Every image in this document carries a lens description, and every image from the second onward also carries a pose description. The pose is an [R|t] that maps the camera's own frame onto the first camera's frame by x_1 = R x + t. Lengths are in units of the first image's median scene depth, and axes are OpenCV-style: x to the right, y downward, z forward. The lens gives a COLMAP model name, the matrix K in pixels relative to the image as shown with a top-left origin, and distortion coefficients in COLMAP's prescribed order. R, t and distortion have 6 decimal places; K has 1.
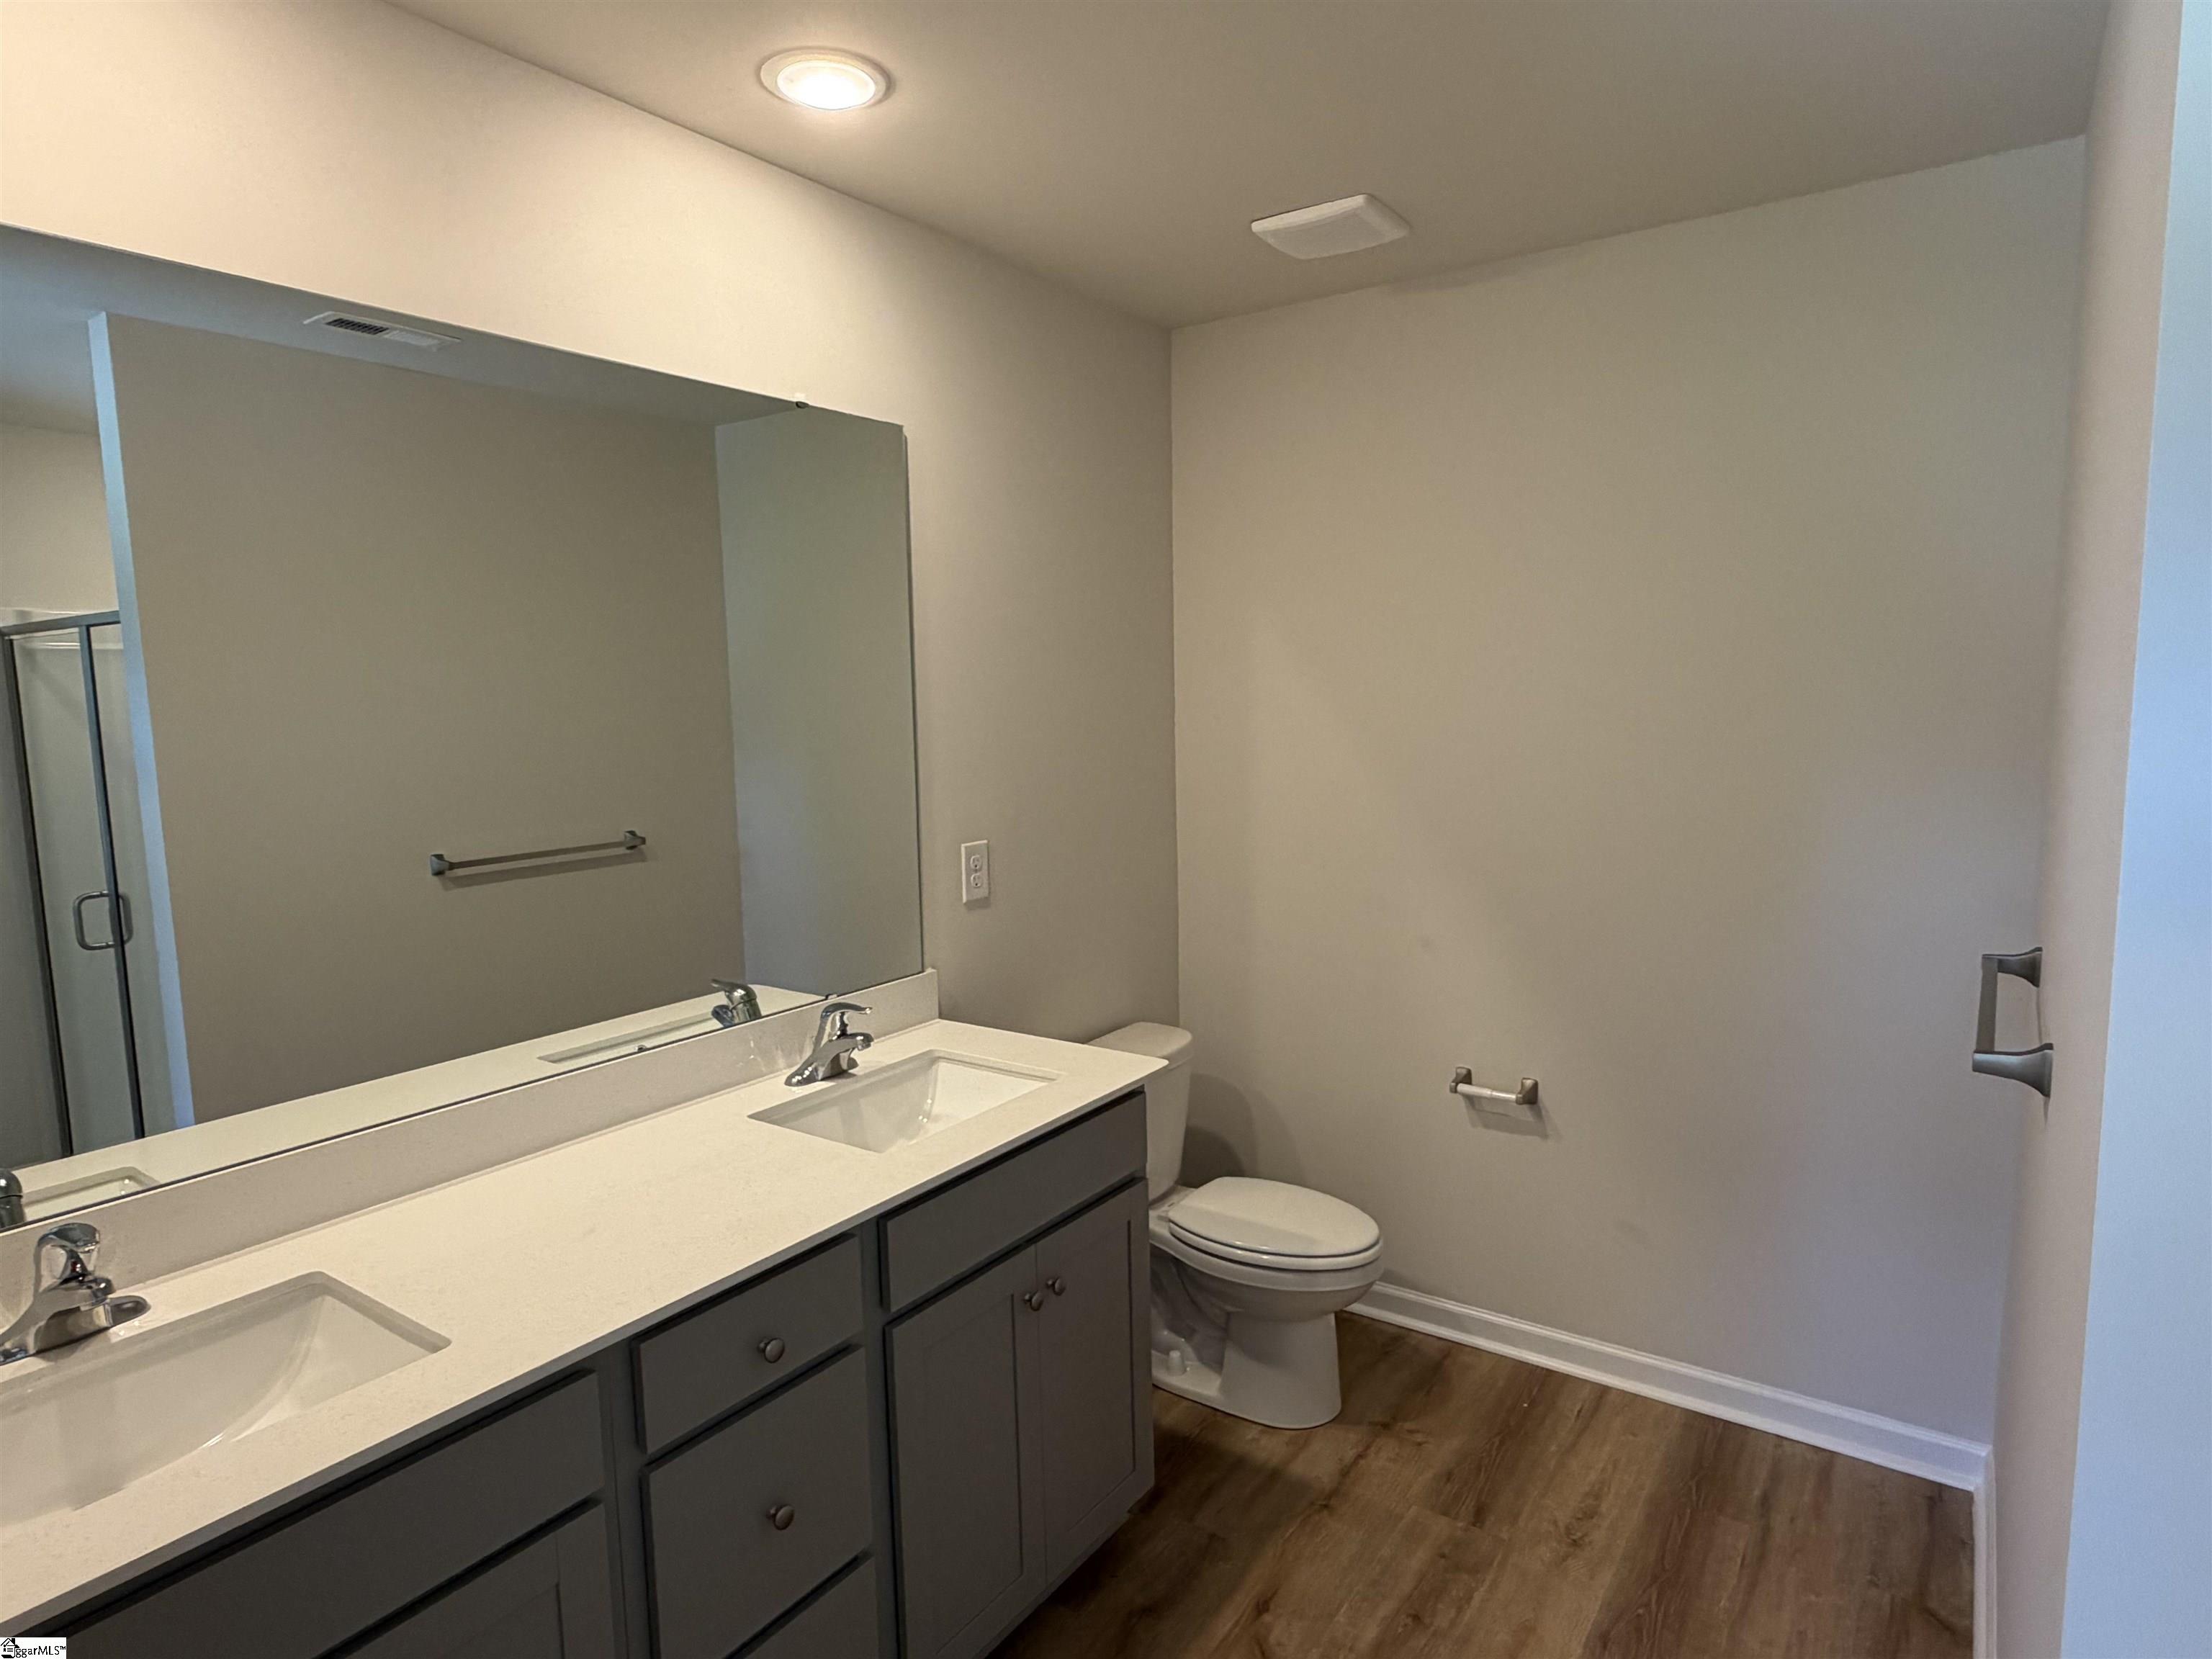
lens RADIAL K [[1253.1, 0, 1106.0], [0, 1253.1, 829.5], [0, 0, 1]] dist [0.021388, 0.000565]
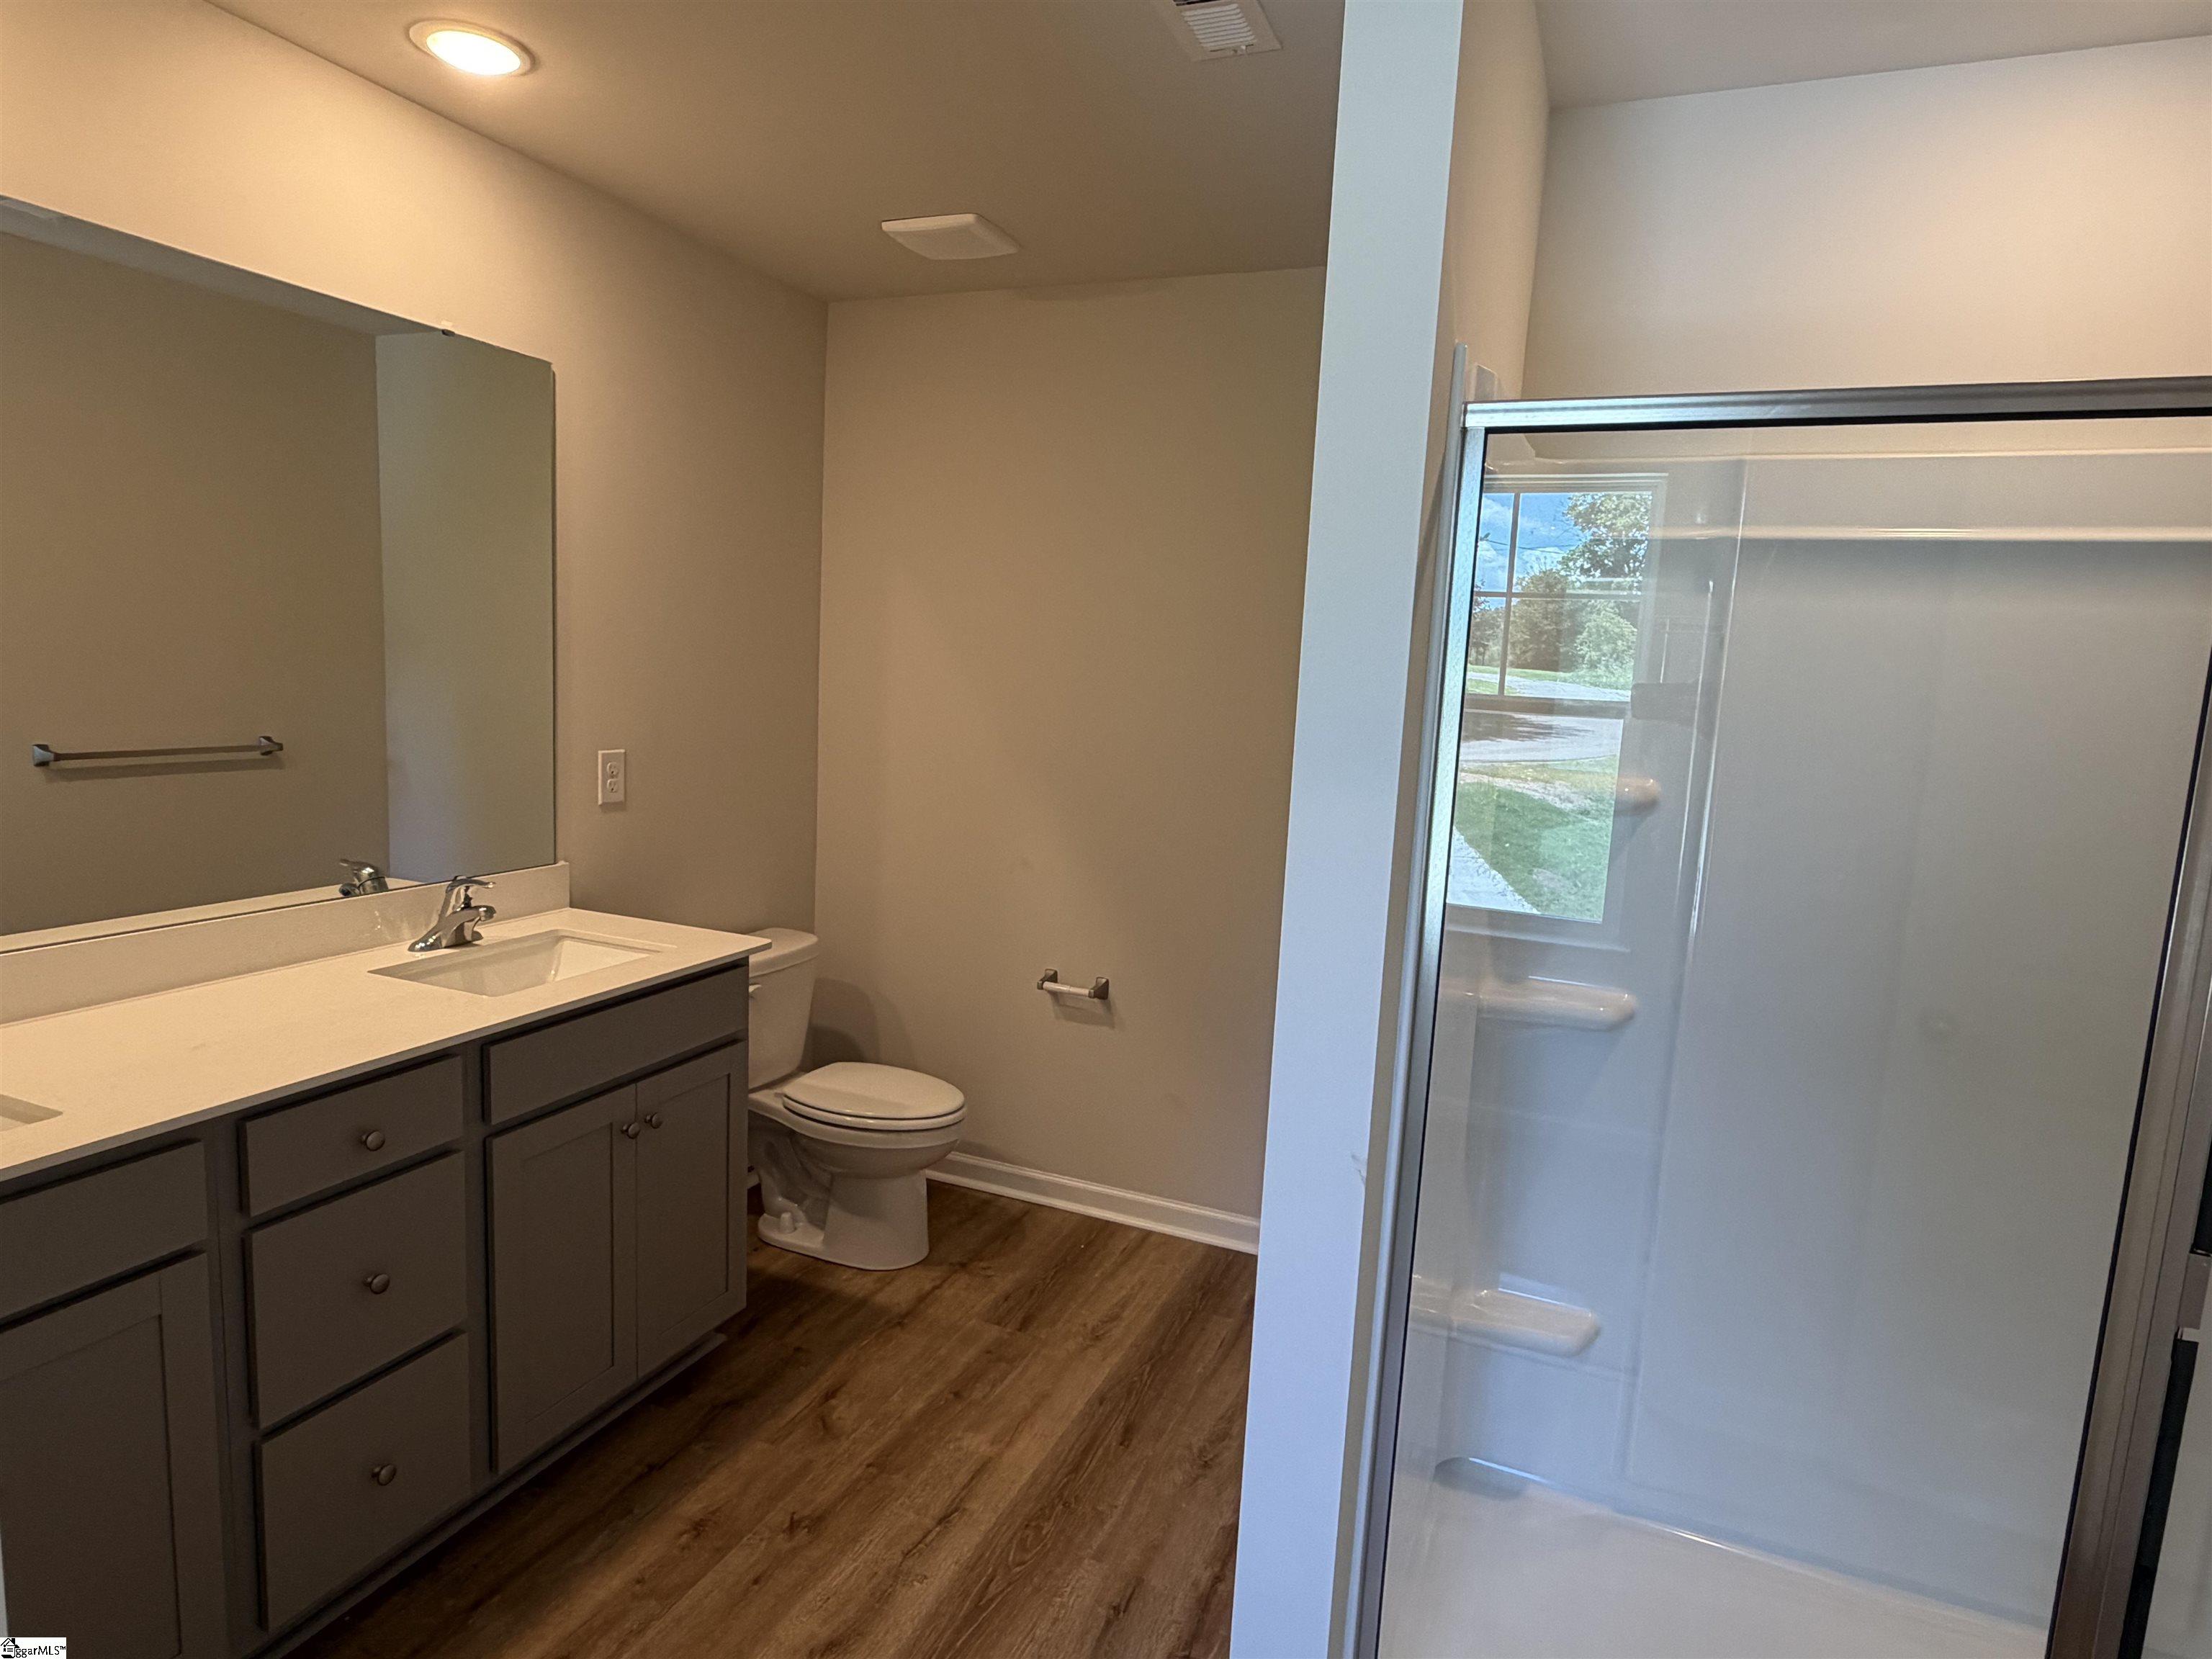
lens RADIAL K [[1270.4, 0, 1095.8], [0, 1270.4, 832.3], [0, 0, 1]] dist [0.017756, 0.001449]
pose [[0.977725, 0.040982, 0.205849, 0.086407], [-0.045072, 0.998868, 0.015216, 0.047824], [-0.204993, -0.024155, 0.978465, -0.190180]]
